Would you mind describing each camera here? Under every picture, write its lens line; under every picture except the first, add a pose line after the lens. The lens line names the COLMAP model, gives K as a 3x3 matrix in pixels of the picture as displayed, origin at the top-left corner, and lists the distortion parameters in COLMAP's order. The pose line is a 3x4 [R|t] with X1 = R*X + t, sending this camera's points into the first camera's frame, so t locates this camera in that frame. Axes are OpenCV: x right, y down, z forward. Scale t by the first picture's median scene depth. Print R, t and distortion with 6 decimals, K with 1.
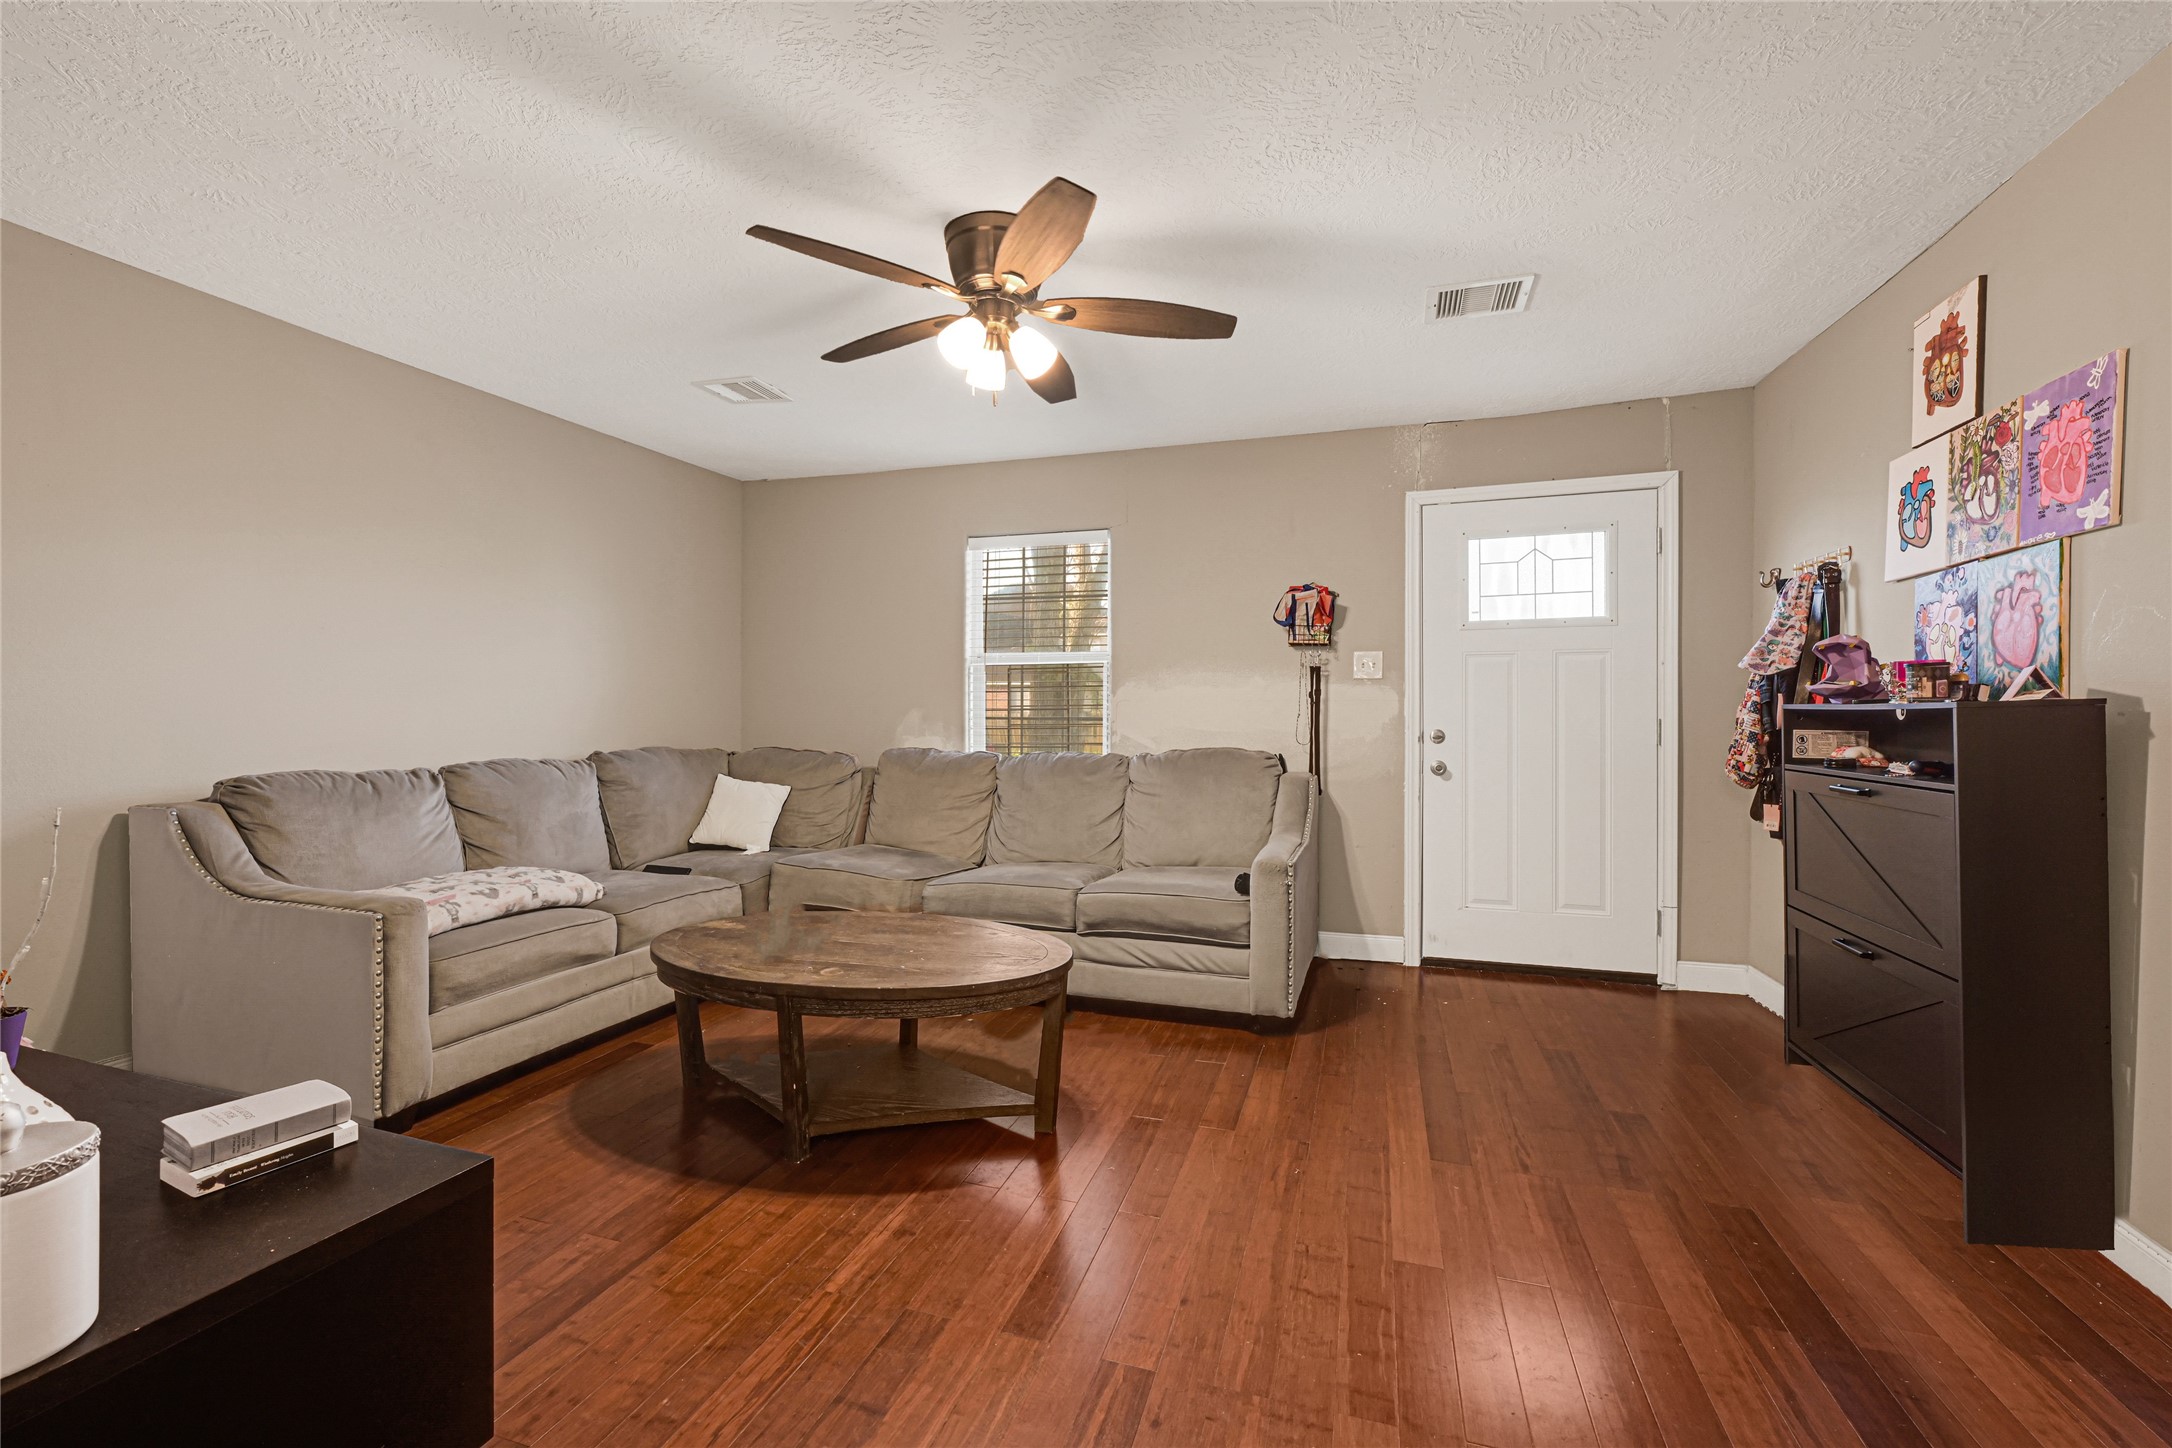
lens RADIAL K [[894.6, 0, 1075.6], [0, 894.6, 718.4], [0, 0, 1]] dist [0.000190, 0.000173]
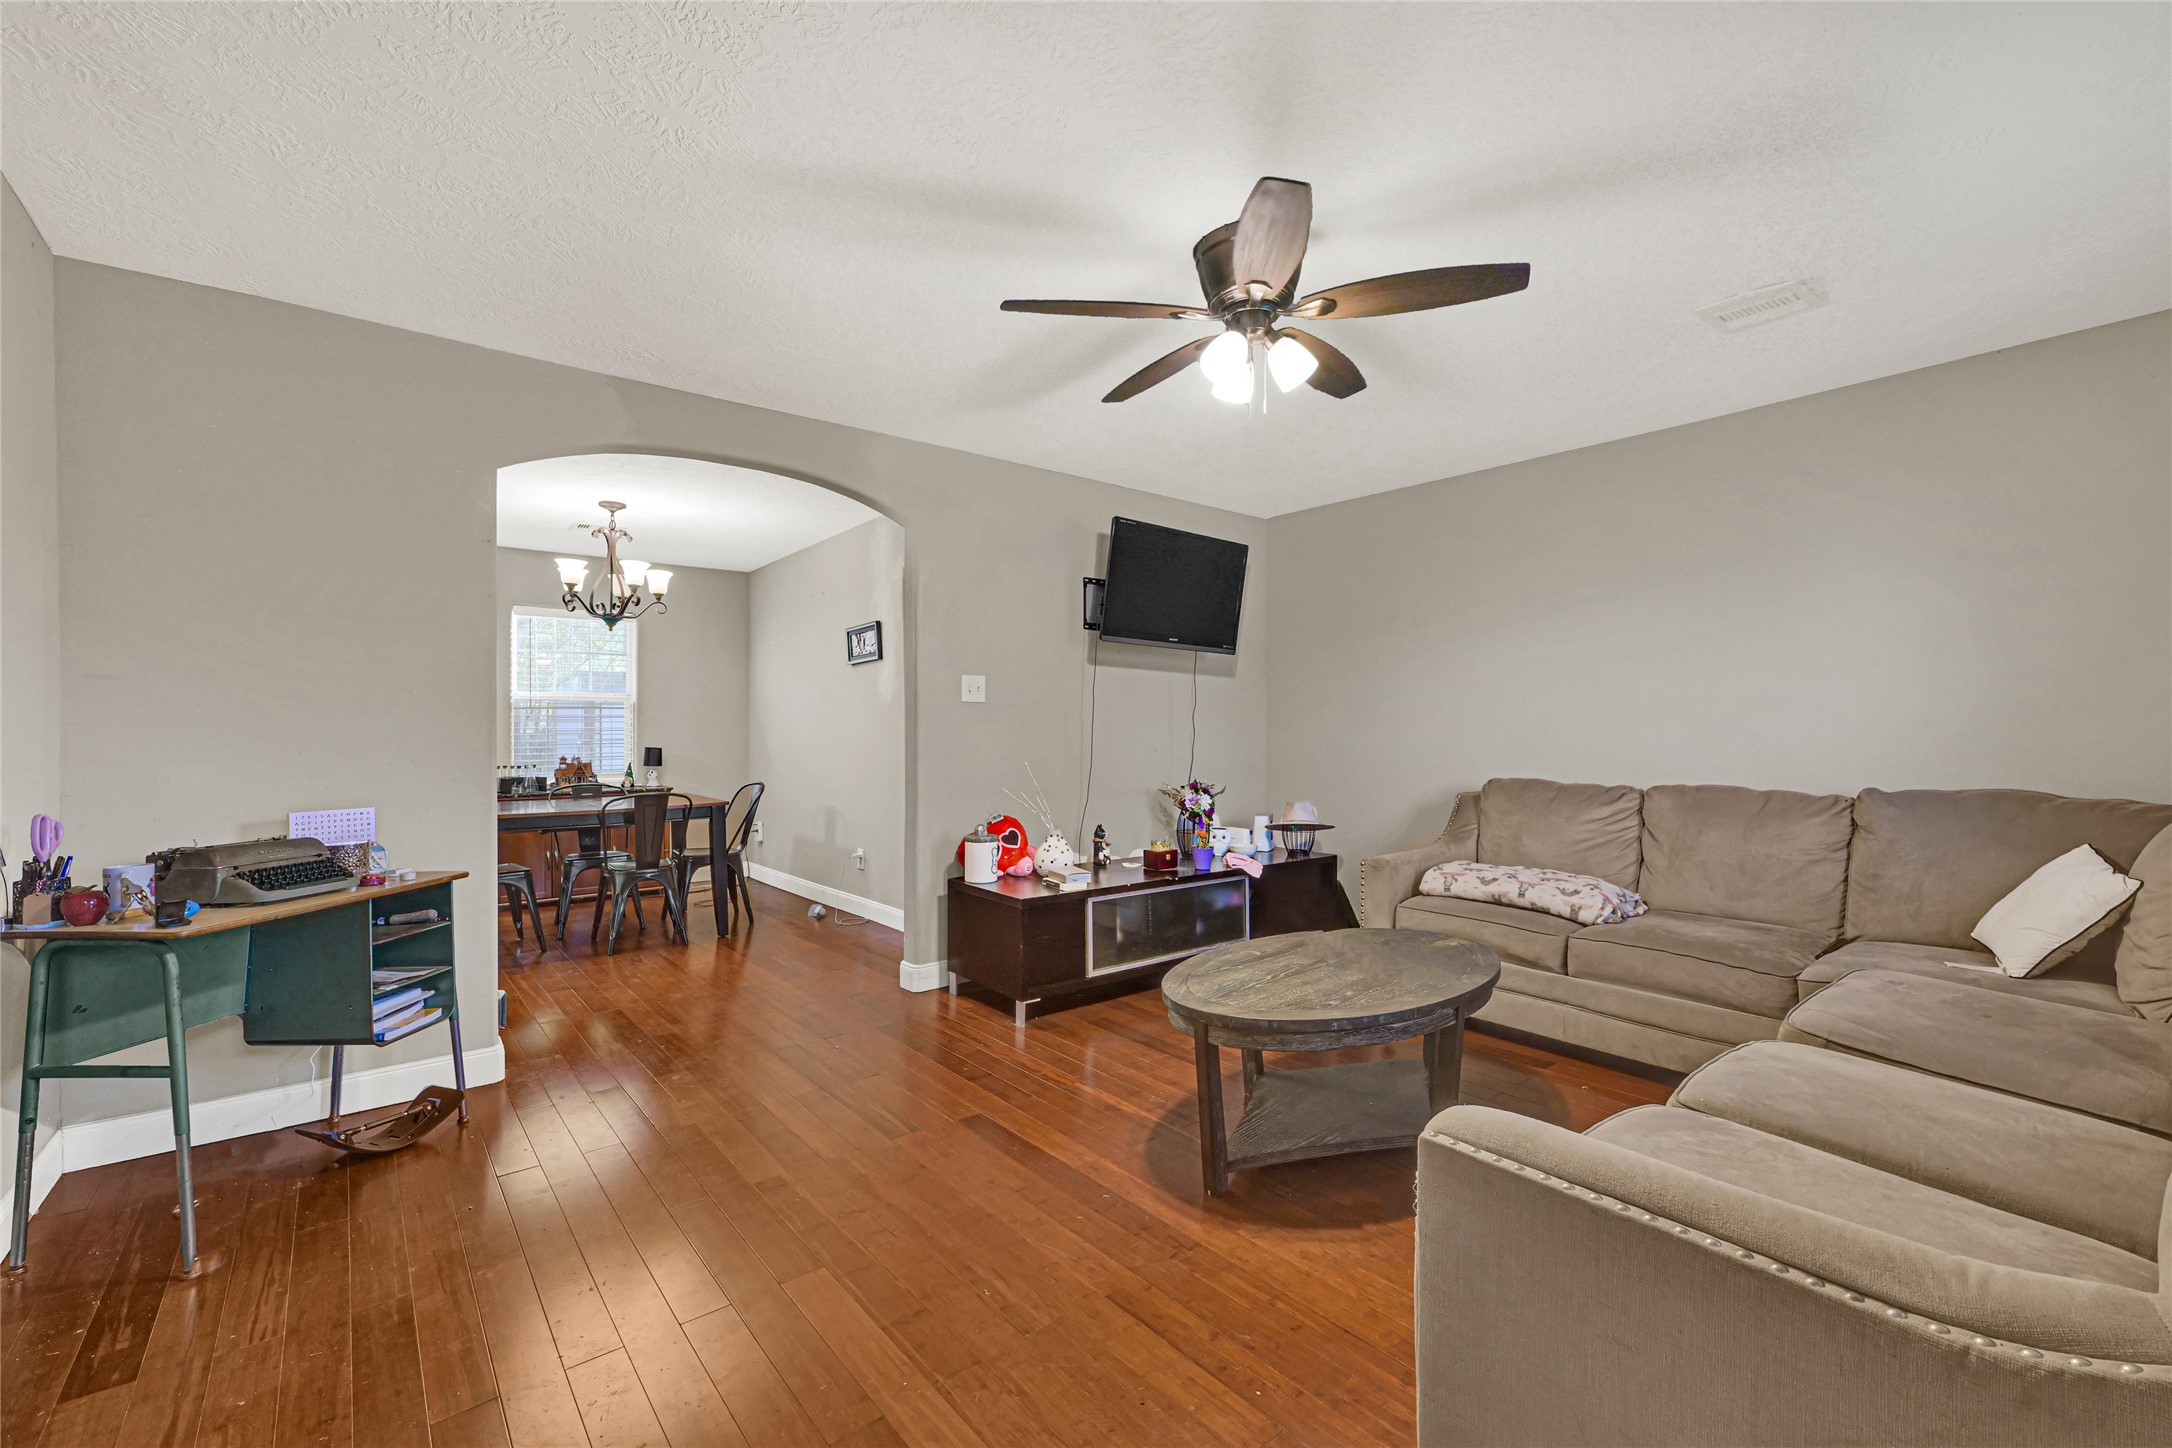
lens RADIAL K [[937.0, 0, 1109.9], [0, 937.0, 705.8], [0, 0, 1]] dist [0.000053, 0.000060]
pose [[-0.528360, -0.026623, -0.848603, 0.841538], [-0.007009, 0.999611, -0.026997, -0.012688], [0.848992, -0.008317, -0.528341, 1.399076]]
